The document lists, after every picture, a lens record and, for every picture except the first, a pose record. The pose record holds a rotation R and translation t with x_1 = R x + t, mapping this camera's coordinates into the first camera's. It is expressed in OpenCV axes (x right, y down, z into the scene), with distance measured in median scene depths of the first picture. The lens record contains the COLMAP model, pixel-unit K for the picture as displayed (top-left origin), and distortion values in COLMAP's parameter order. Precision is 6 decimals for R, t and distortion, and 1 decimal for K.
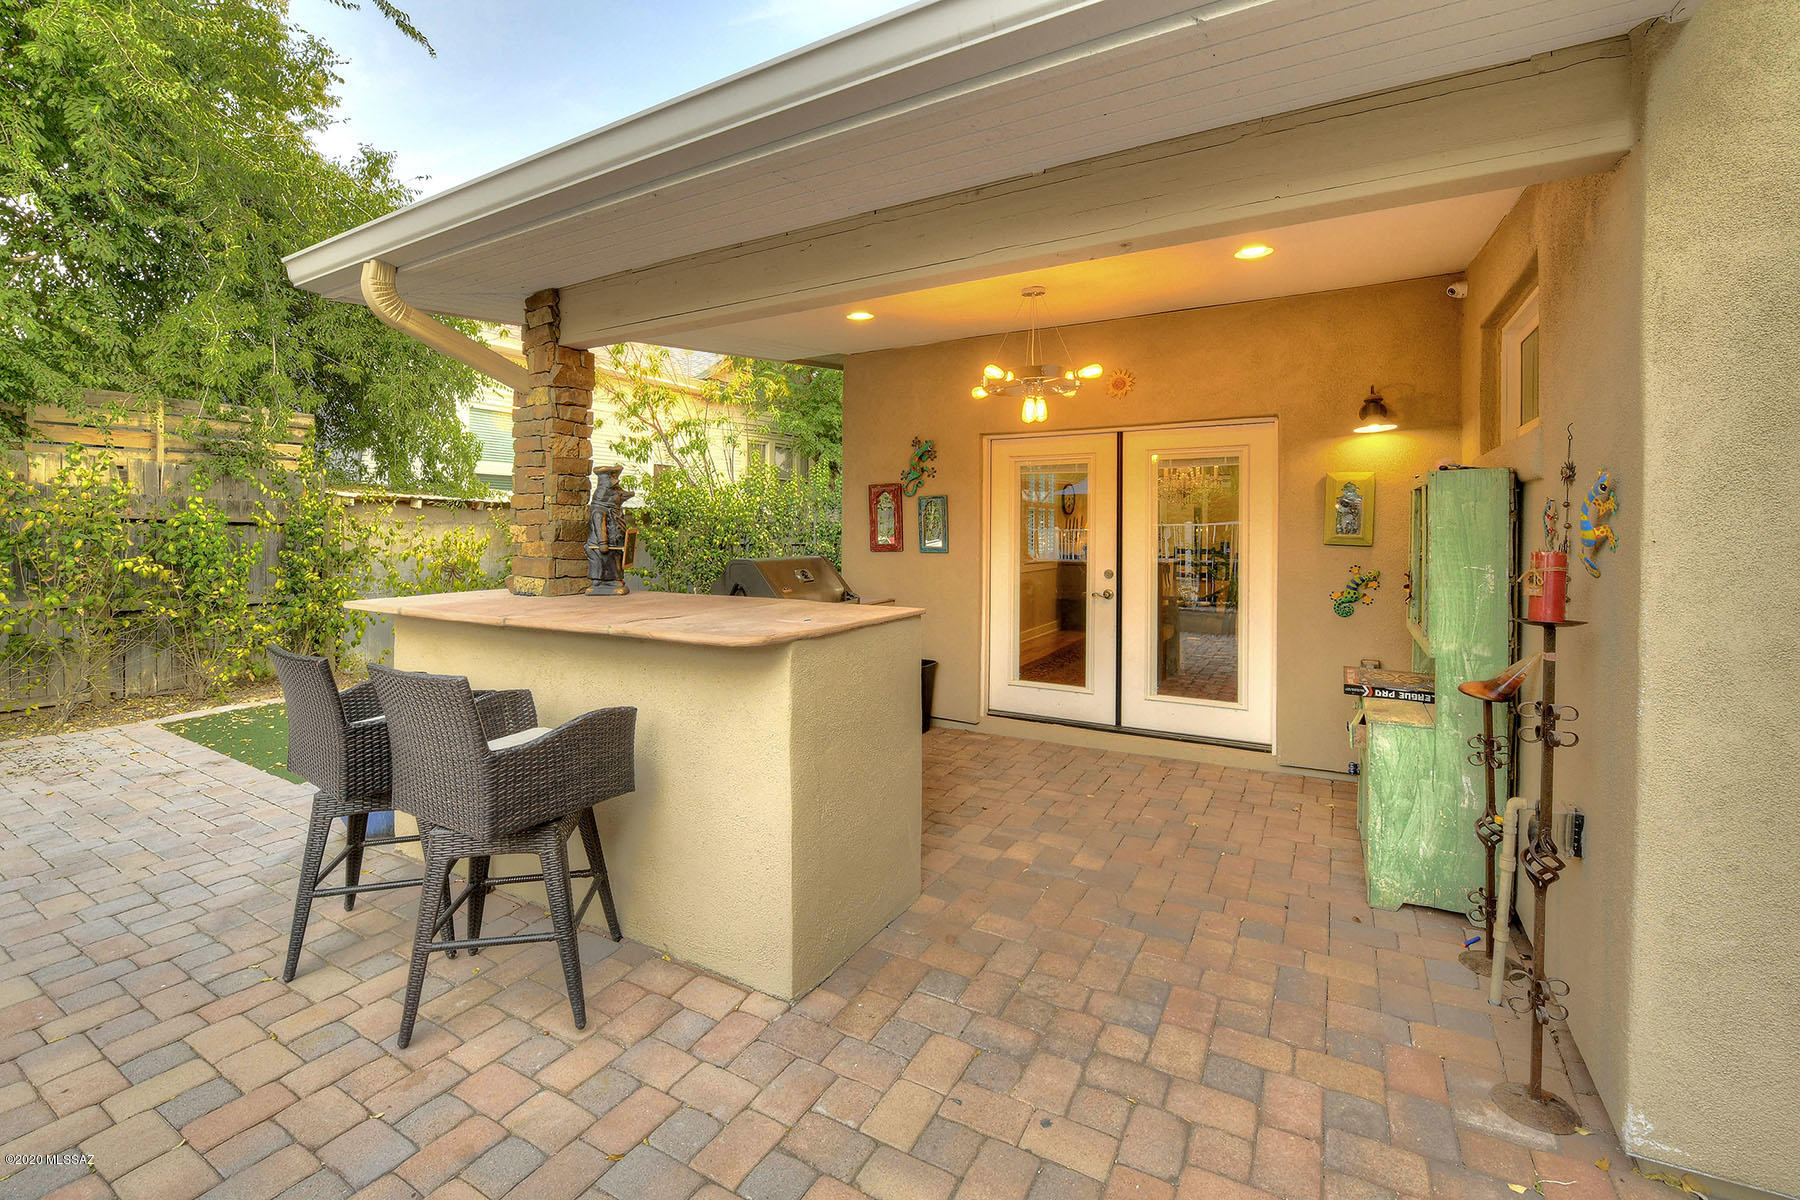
lens RADIAL K [[739.0, 0, 918.4], [0, 739.0, 526.5], [0, 0, 1]] dist [-0.014543, -0.000834]
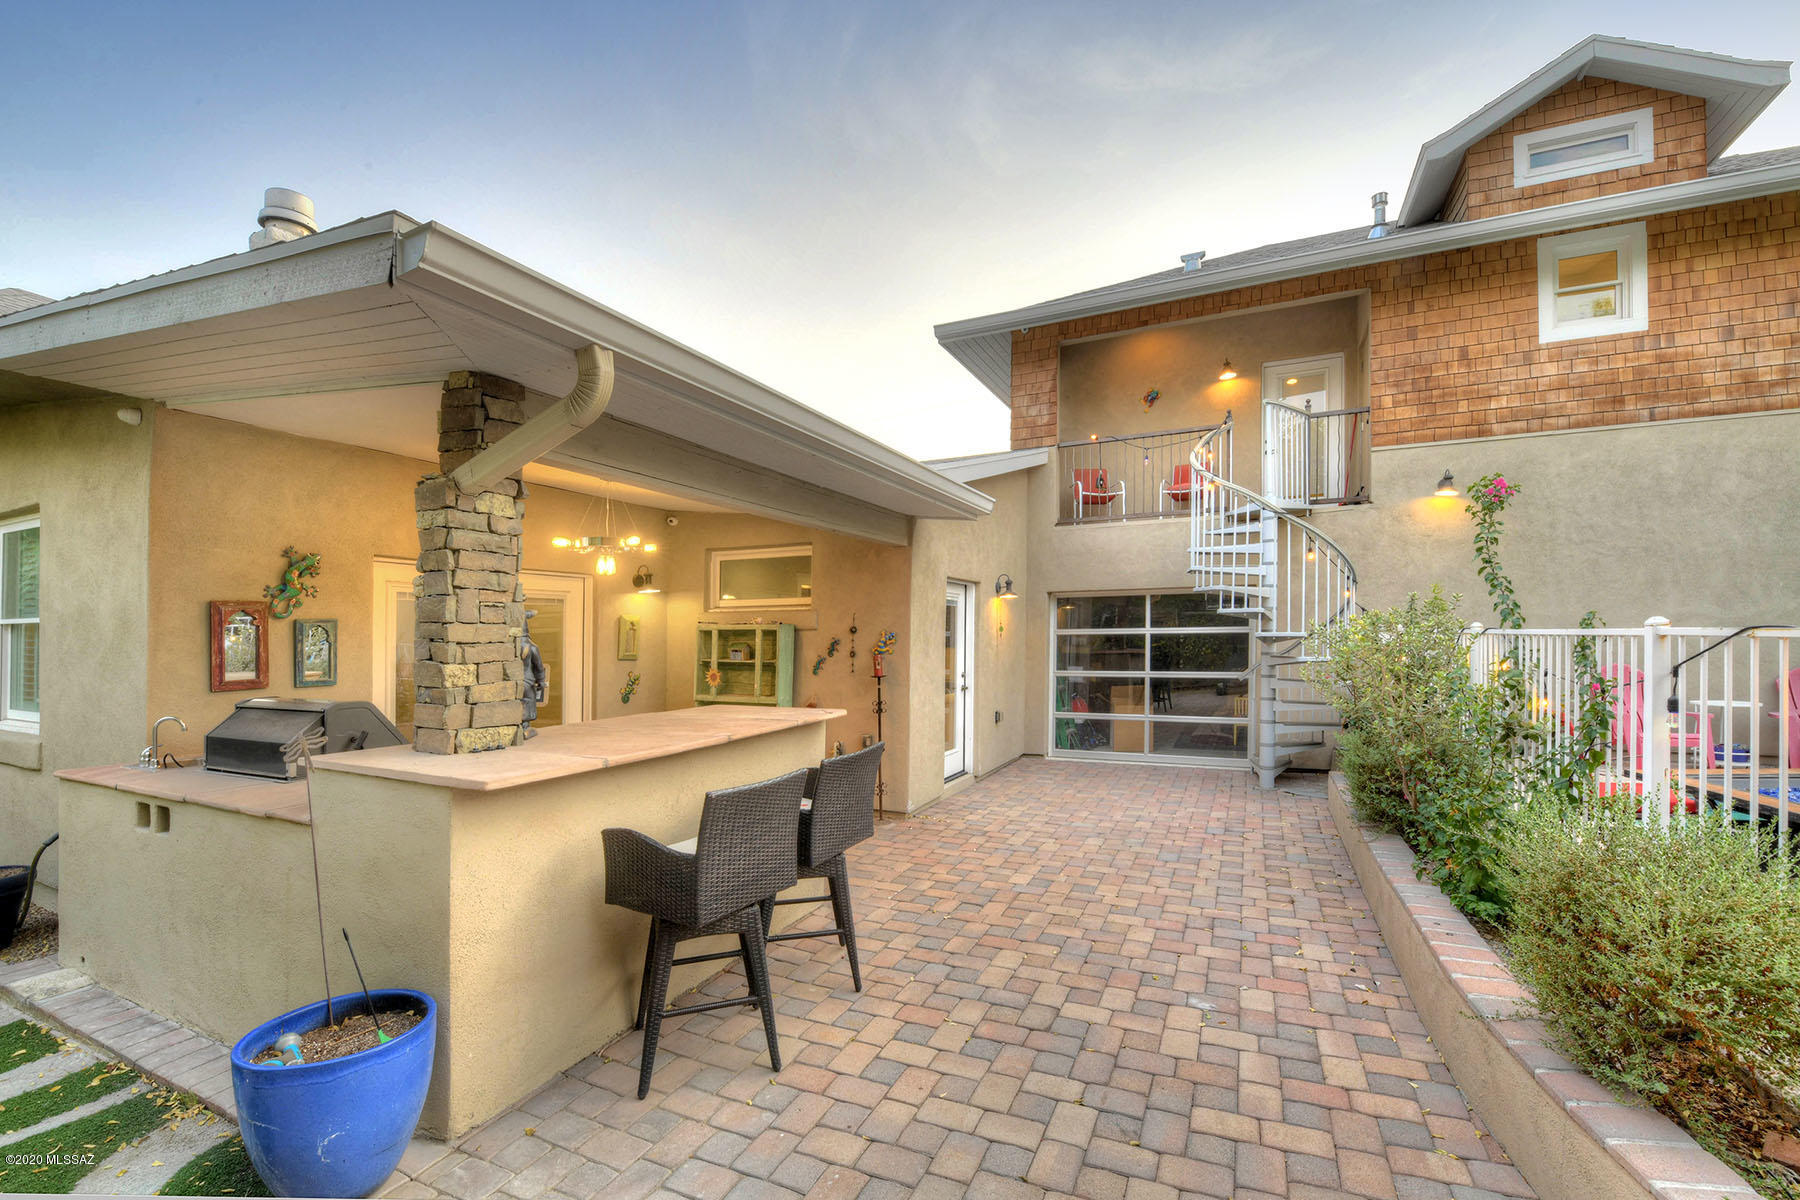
lens RADIAL K [[739.0, 0, 944.8], [0, 739.0, 630.4], [0, 0, 1]] dist [-0.014543, -0.000834]
pose [[-0.103041, 0.005339, 0.994663, -0.892857], [0.007752, 0.999960, -0.004564, -0.019528], [-0.994647, 0.007240, -0.103078, 0.378710]]
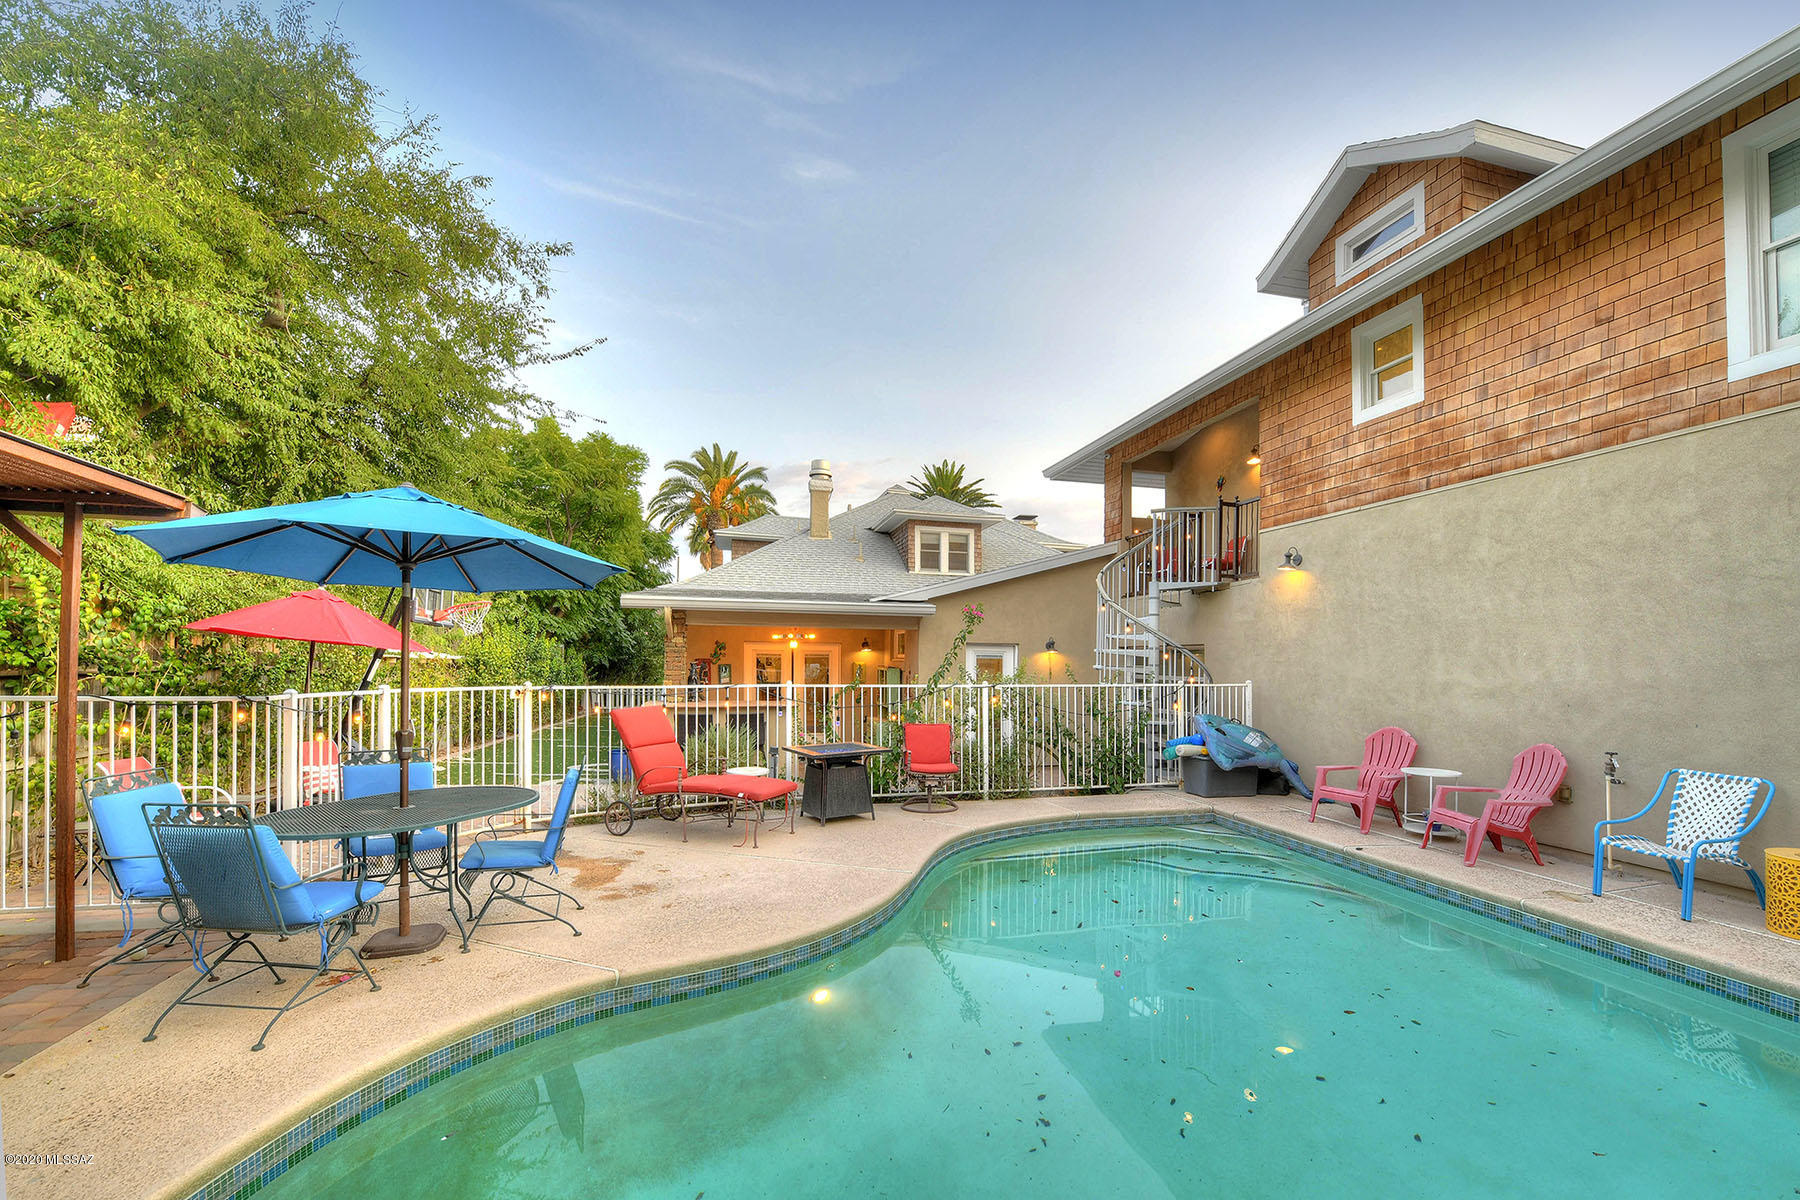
lens RADIAL K [[726.8, 0, 897.8], [0, 726.8, 654.0], [0, 0, 1]] dist [0.000036, -0.000009]
pose [[0.727592, 0.009322, 0.685946, -1.331177], [-0.011070, 0.999937, -0.001848, -0.081473], [-0.685920, -0.006249, 0.727650, -1.337992]]
